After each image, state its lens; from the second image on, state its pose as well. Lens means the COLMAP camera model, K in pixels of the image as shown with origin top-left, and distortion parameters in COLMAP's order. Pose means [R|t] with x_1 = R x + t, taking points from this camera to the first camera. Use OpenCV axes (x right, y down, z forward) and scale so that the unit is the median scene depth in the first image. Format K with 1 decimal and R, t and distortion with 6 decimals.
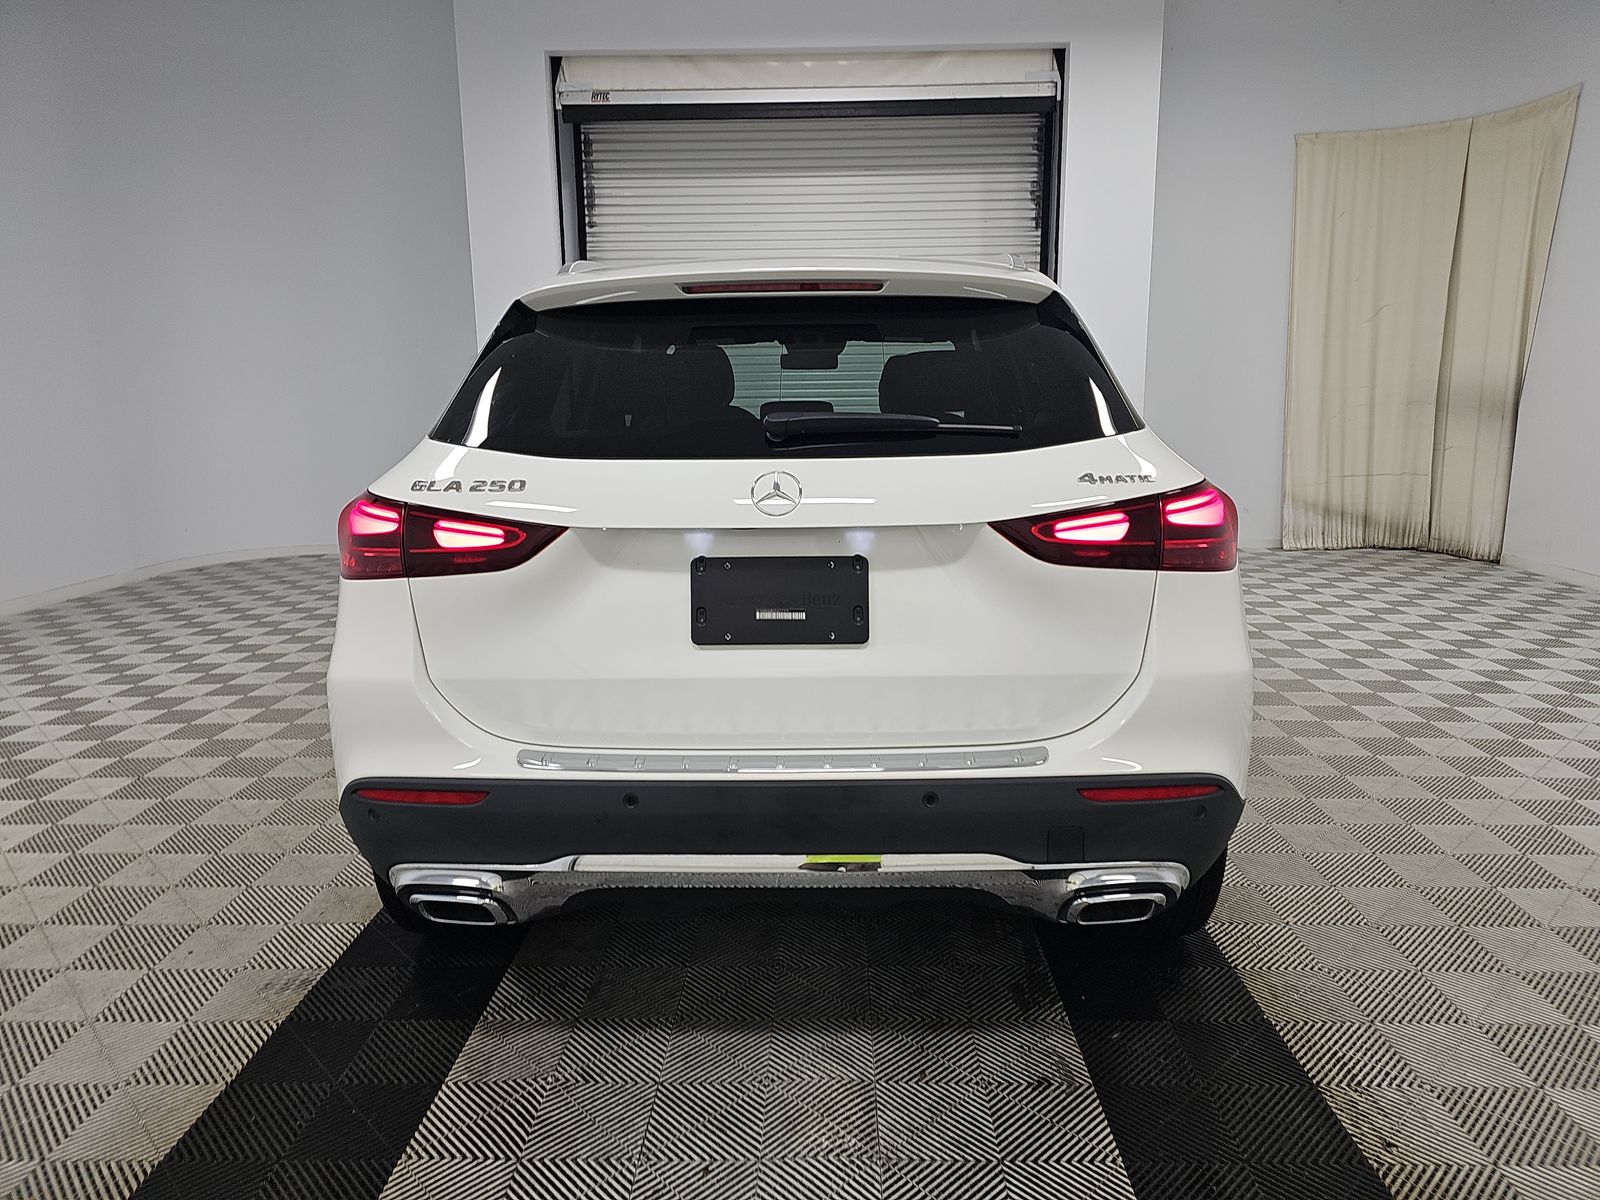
lens RADIAL K [[1078.7, 0, 827.7], [0, 1078.7, 578.7], [0, 0, 1]] dist [0.040236, -0.006113]
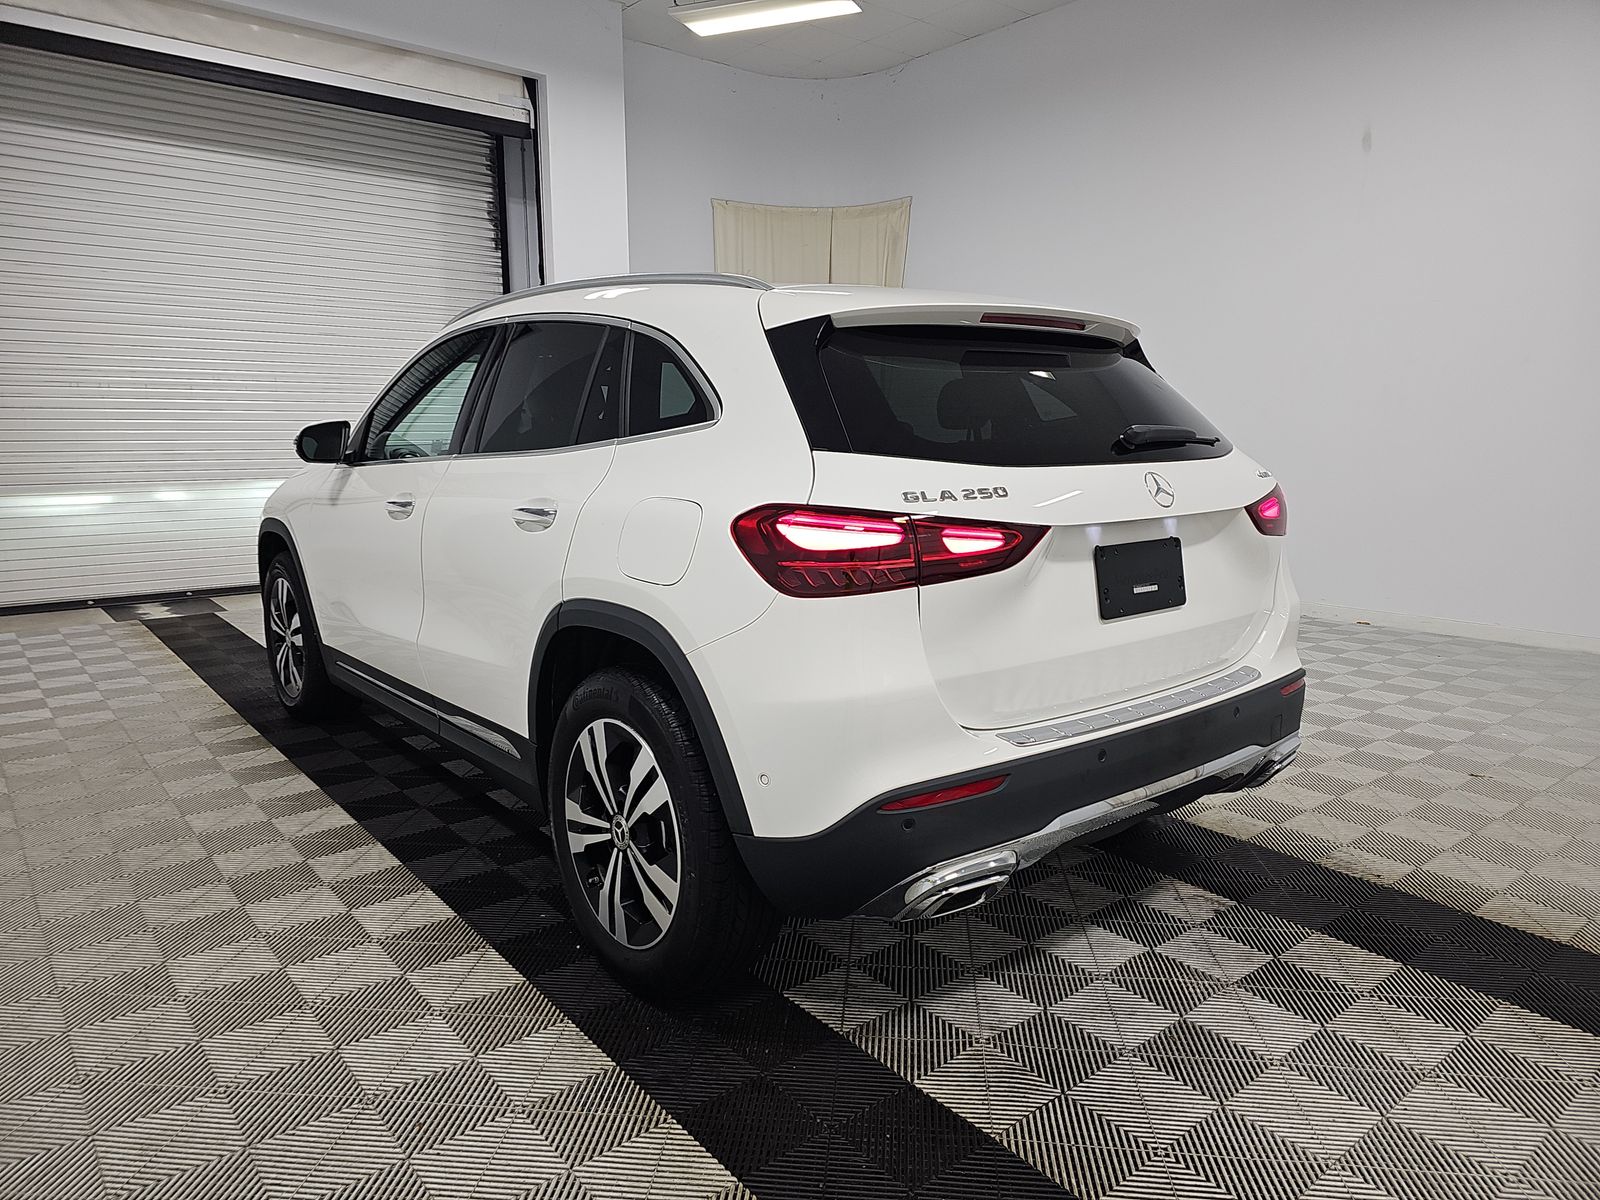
lens RADIAL K [[1063.3, 0, 803.1], [0, 1063.3, 600.1], [0, 0, 1]] dist [0.067672, -0.073156]
pose [[0.757145, -0.096580, 0.646068, -0.933652], [0.097041, 0.994666, 0.034966, -0.028342], [-0.645999, 0.036221, 0.762478, 0.253317]]
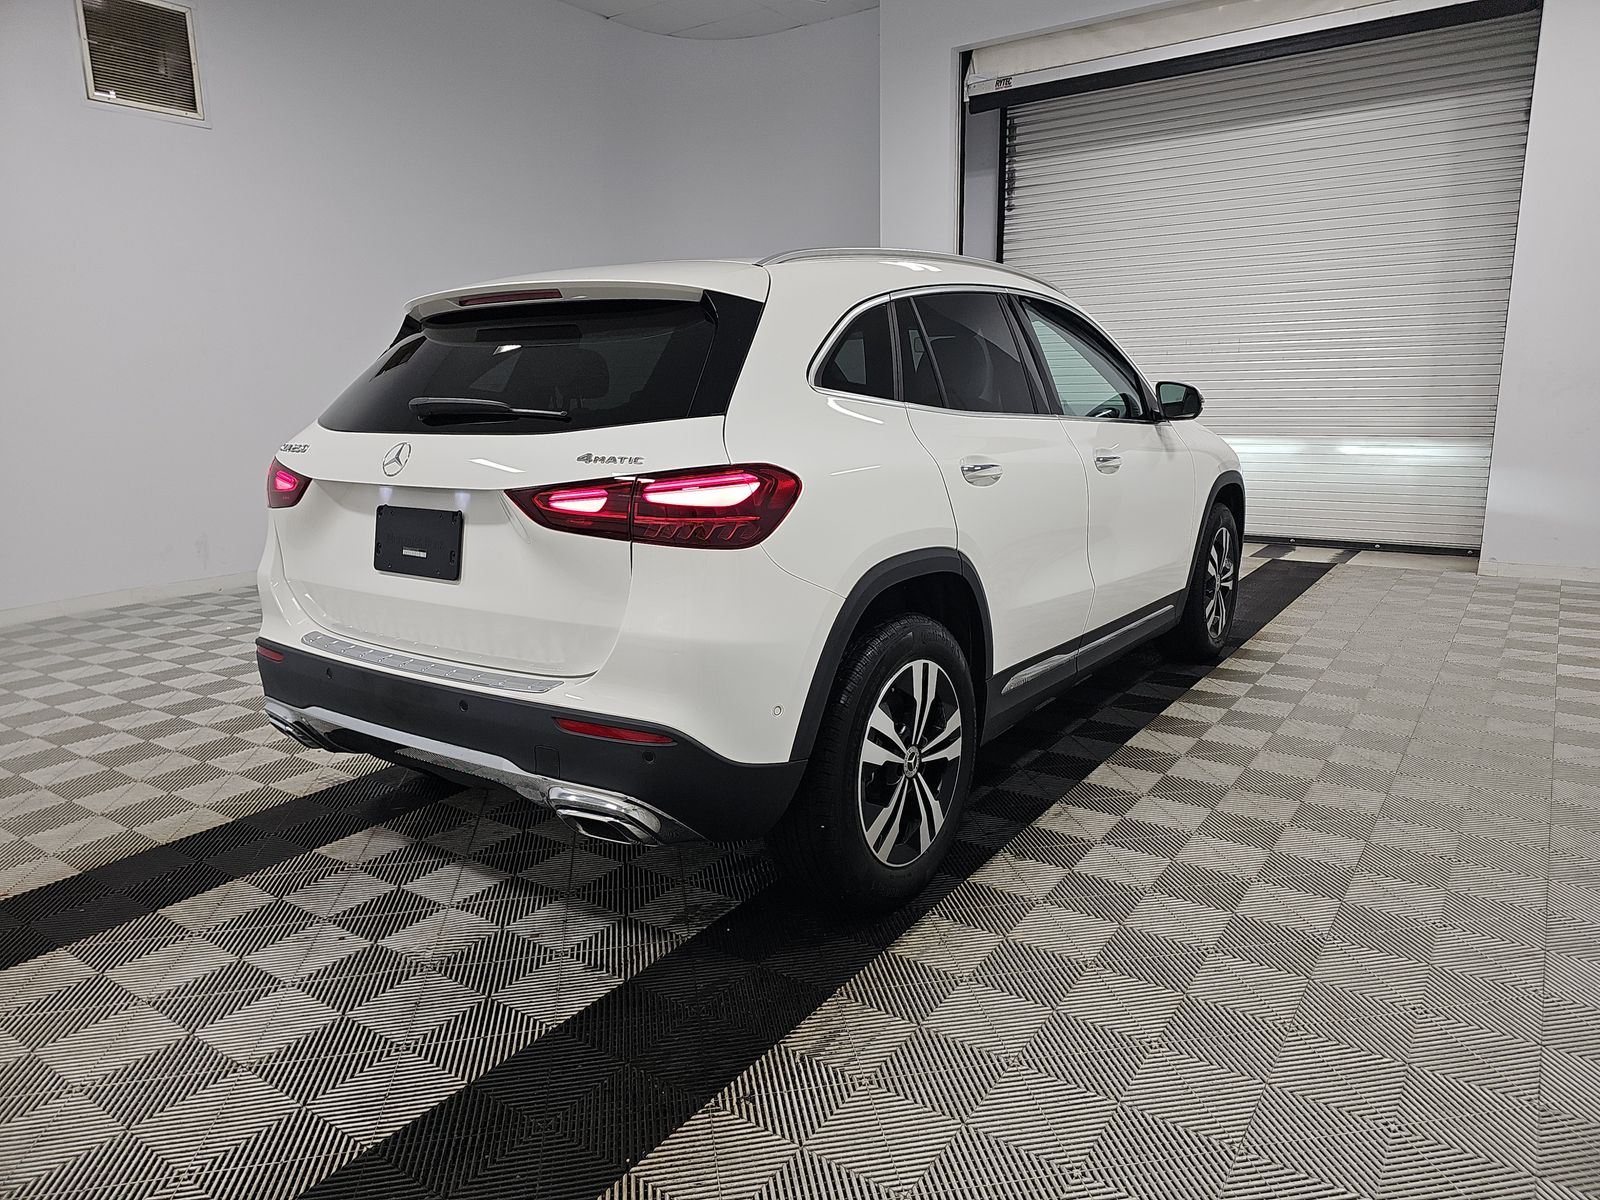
lens RADIAL K [[1063.3, 0, 803.1], [0, 1063.3, 600.1], [0, 0, 1]] dist [0.067672, -0.073156]
pose [[0.828264, 0.107275, -0.549973, 0.880148], [-0.083297, 0.994170, 0.068472, -0.031373], [0.554112, -0.010902, 0.832371, 0.136843]]
